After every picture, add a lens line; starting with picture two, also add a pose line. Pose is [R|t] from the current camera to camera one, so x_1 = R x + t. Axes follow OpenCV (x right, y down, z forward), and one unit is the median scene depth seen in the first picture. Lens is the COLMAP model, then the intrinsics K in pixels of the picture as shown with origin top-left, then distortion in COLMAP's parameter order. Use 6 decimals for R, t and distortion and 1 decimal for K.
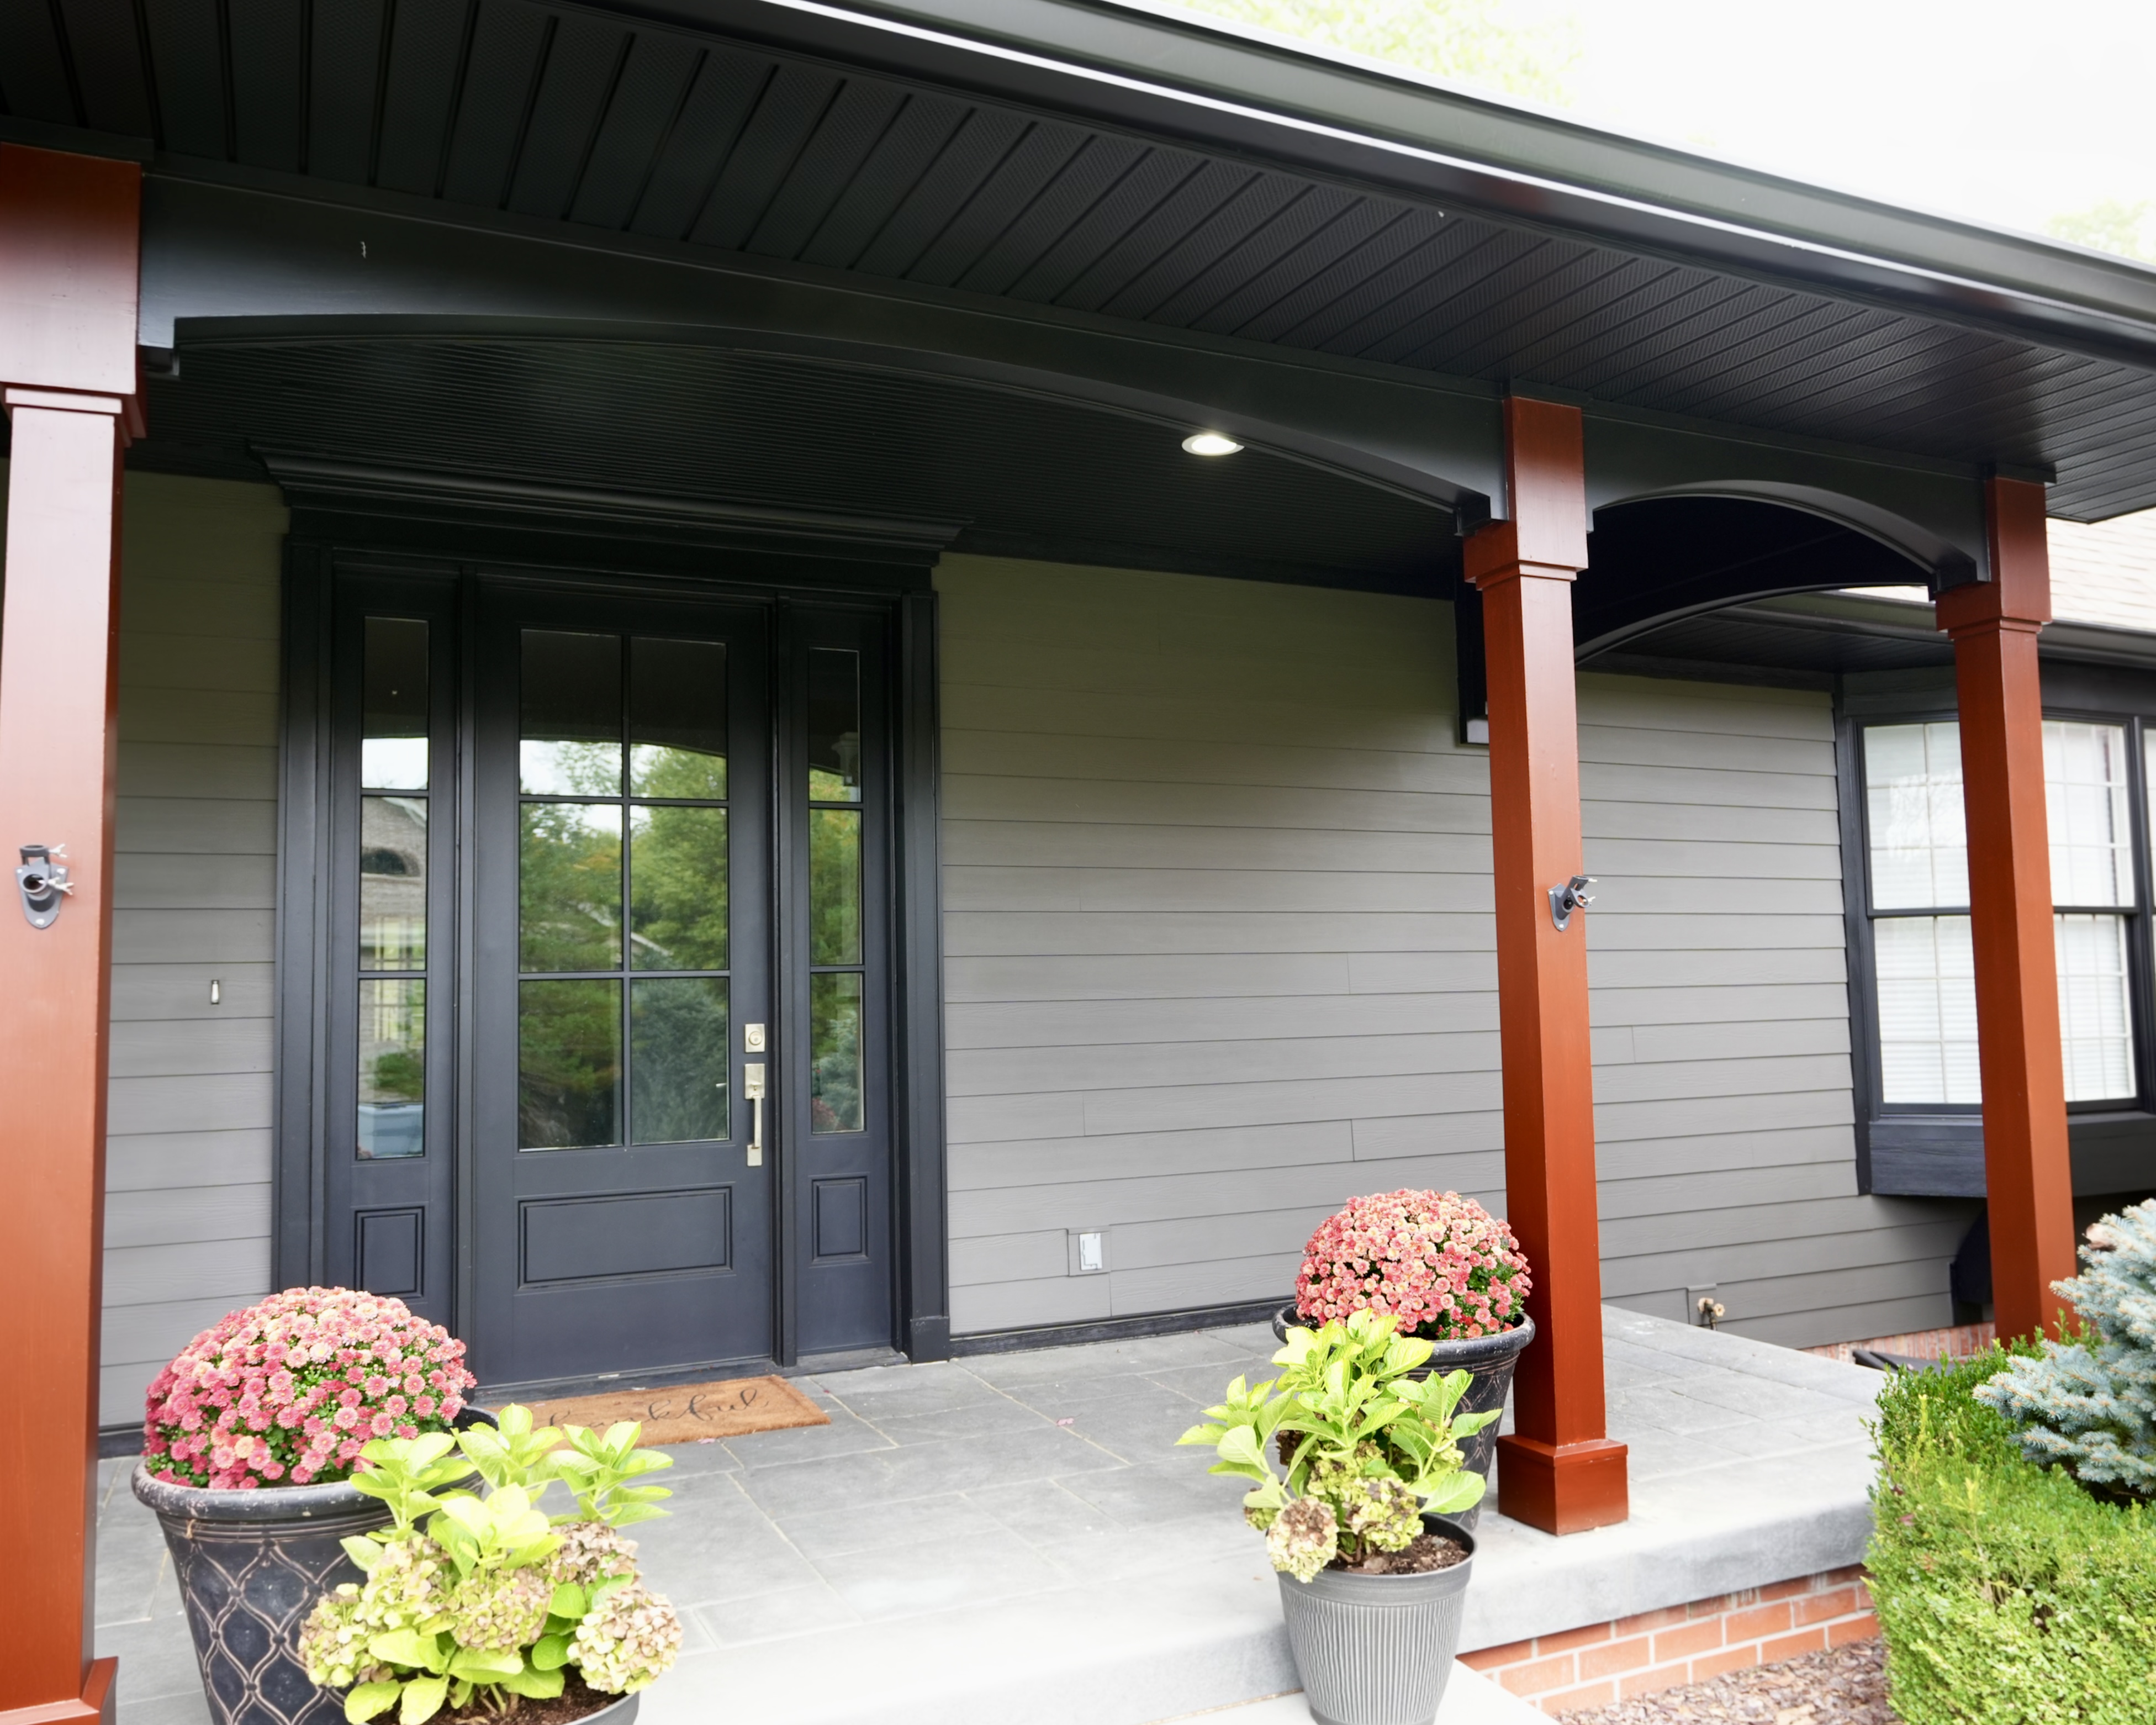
lens RADIAL K [[1637.2, 0, 1041.0], [0, 1637.2, 869.1], [0, 0, 1]] dist [-0.016798, 0.039795]
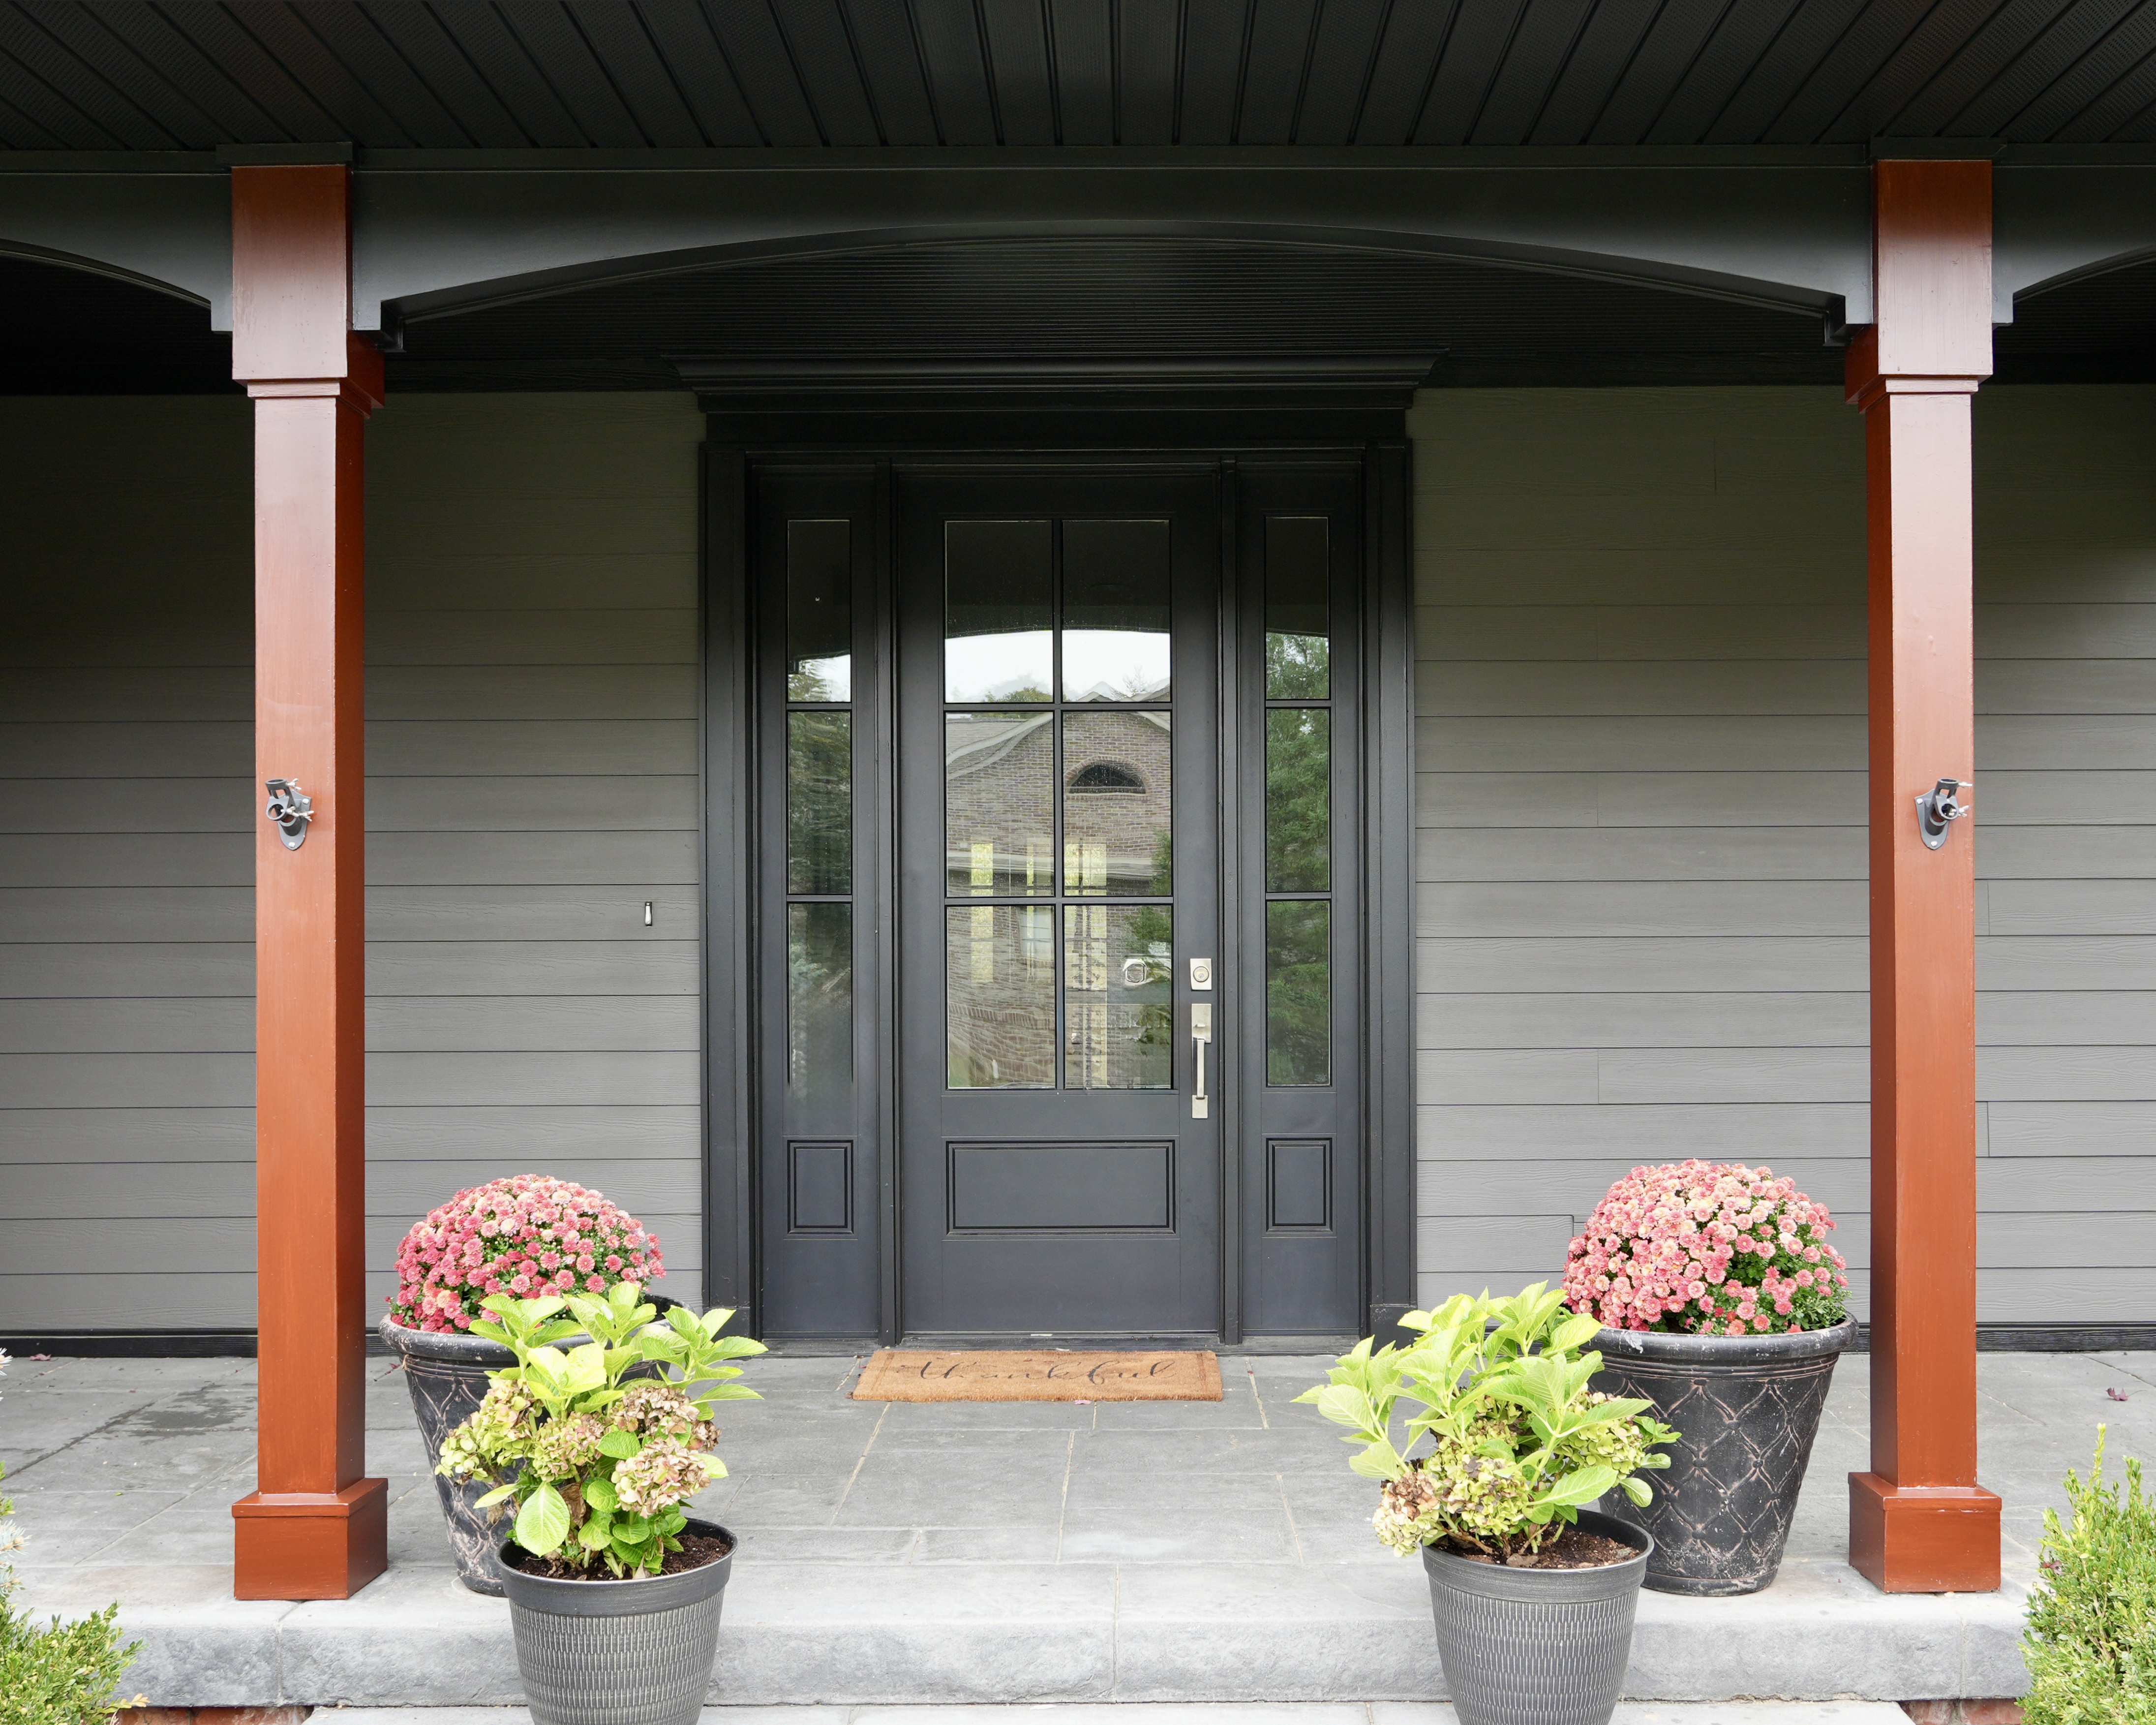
lens RADIAL K [[2209.6, 0, 1095.7], [0, 2209.6, 938.0], [0, 0, 1]] dist [-0.009323, 0.000000]
pose [[0.904125, 0.014975, -0.427006, 0.434221], [0.017493, 0.997250, 0.072012, -0.003270], [0.426911, -0.072577, 0.901377, -0.138282]]
